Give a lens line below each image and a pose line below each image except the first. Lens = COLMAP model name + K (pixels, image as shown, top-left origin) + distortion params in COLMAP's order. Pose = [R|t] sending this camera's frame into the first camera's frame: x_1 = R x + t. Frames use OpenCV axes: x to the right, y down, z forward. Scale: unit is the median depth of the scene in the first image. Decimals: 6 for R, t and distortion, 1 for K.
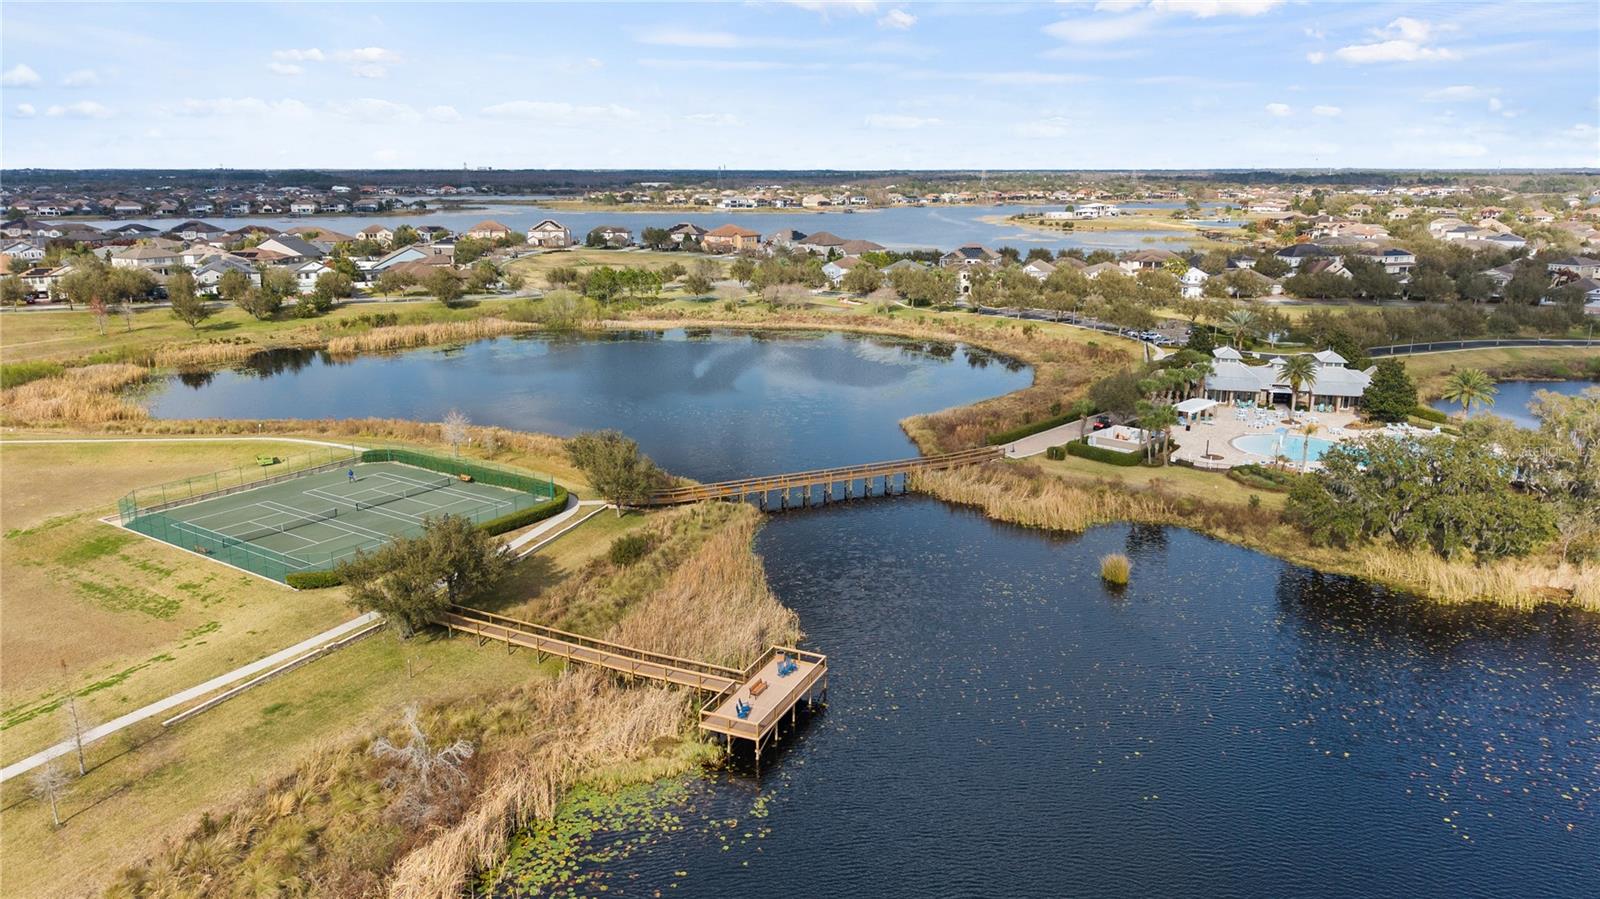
lens RADIAL K [[763.5, 0, 792.0], [0, 763.5, 459.6], [0, 0, 1]] dist [-0.001057, 0.000050]
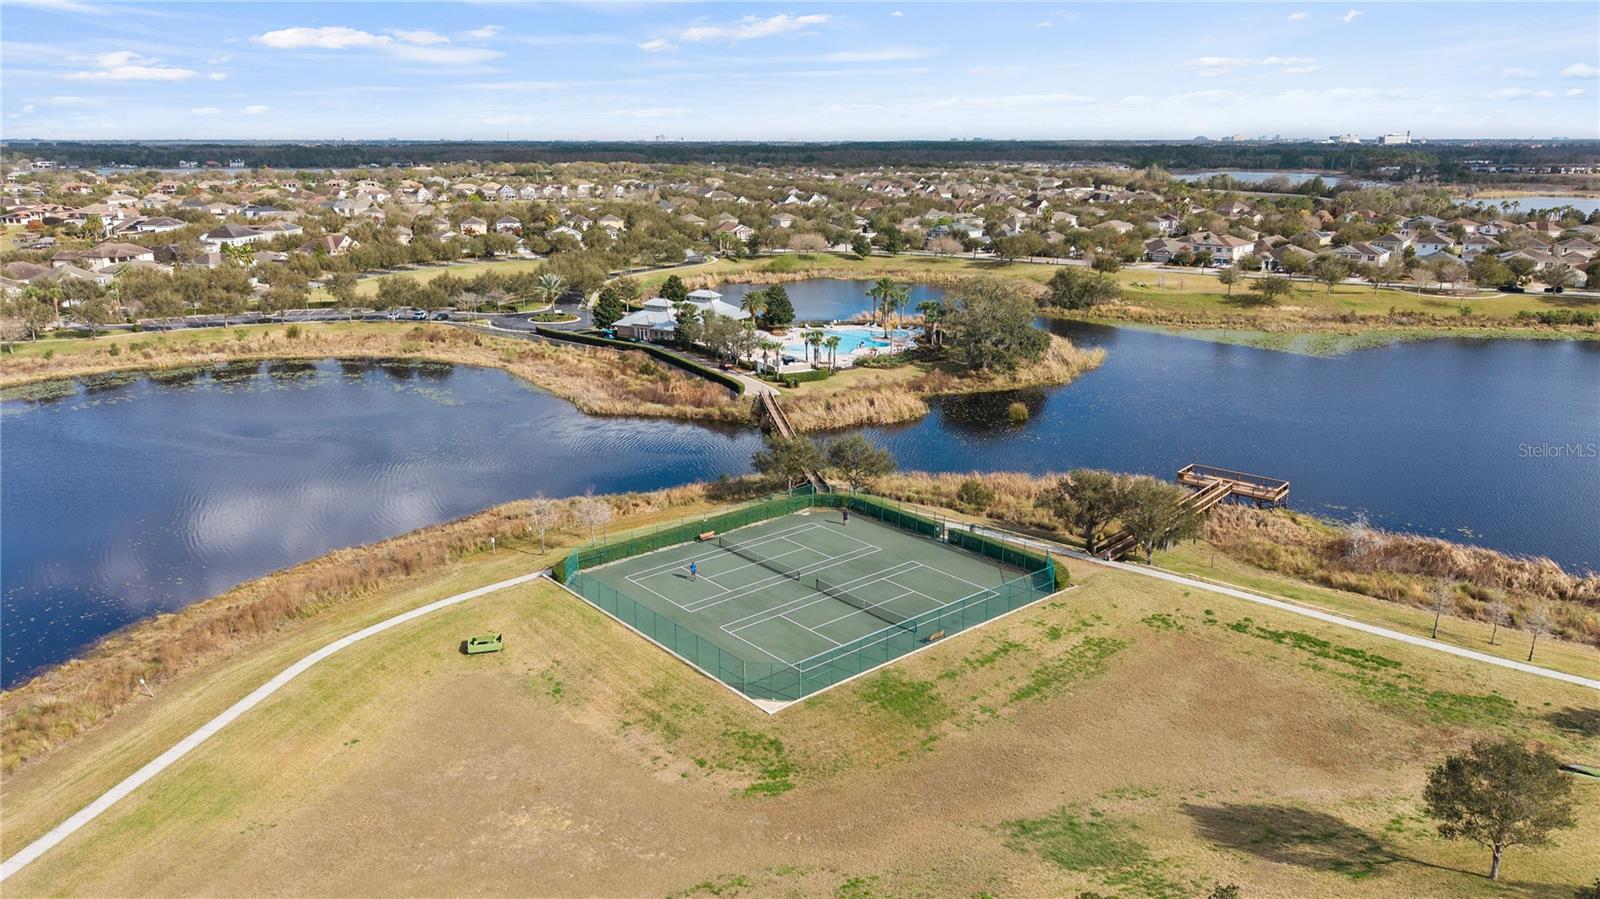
lens RADIAL K [[763.5, 0, 792.0], [0, 763.5, 459.6], [0, 0, 1]] dist [-0.001057, 0.000050]
pose [[0.562262, -0.331722, 0.757510, -1.312982], [0.316949, 0.932512, 0.173101, -0.222863], [-0.763809, 0.142764, 0.629455, 0.552965]]
